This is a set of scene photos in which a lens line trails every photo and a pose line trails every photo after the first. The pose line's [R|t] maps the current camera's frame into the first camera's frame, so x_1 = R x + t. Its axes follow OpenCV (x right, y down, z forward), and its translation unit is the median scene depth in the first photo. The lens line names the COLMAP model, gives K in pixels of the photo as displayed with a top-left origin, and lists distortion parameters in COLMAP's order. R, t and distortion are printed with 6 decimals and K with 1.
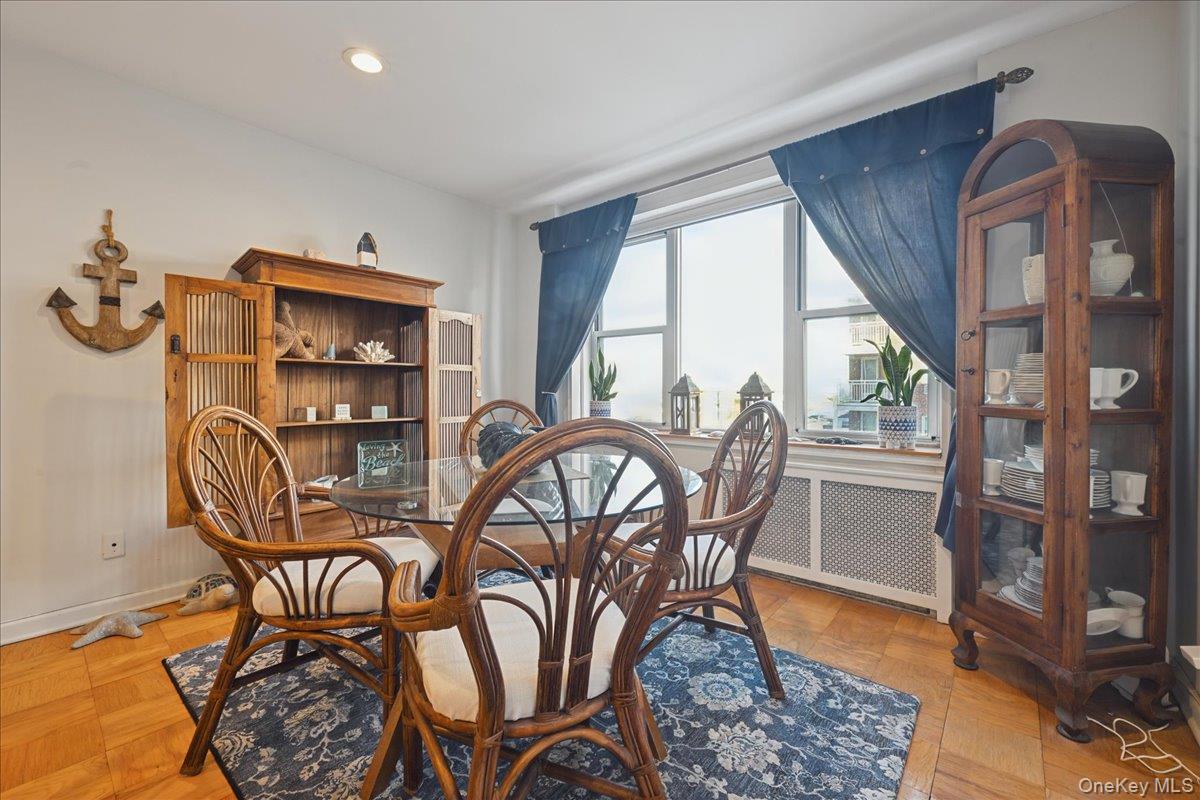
lens RADIAL K [[483.4, 0, 608.2], [0, 483.4, 393.6], [0, 0, 1]] dist [0.000536, 0.000492]
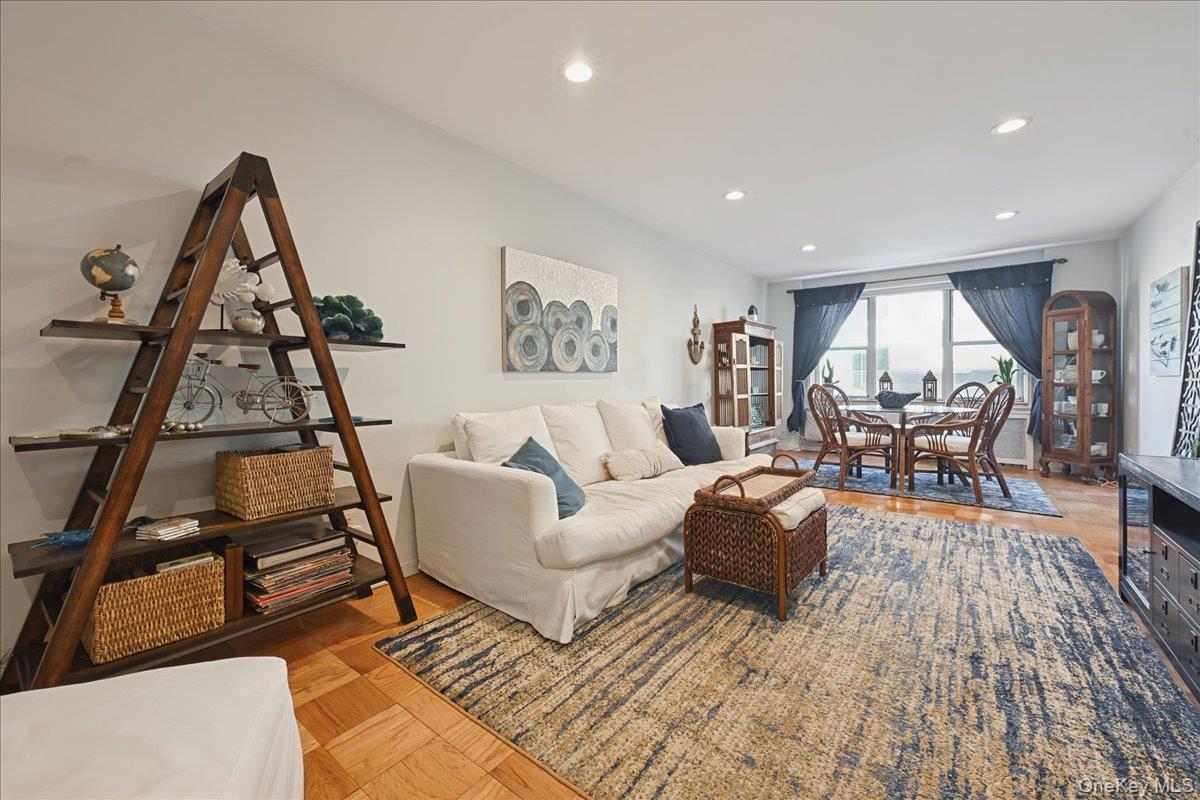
lens RADIAL K [[483.4, 0, 602.1], [0, 483.4, 389.4], [0, 0, 1]] dist [0.000536, 0.000492]
pose [[0.998745, -0.006844, 0.049612, -2.048519], [0.006505, 0.999954, 0.006997, 0.025710], [-0.049657, -0.006665, 0.998744, -1.740133]]
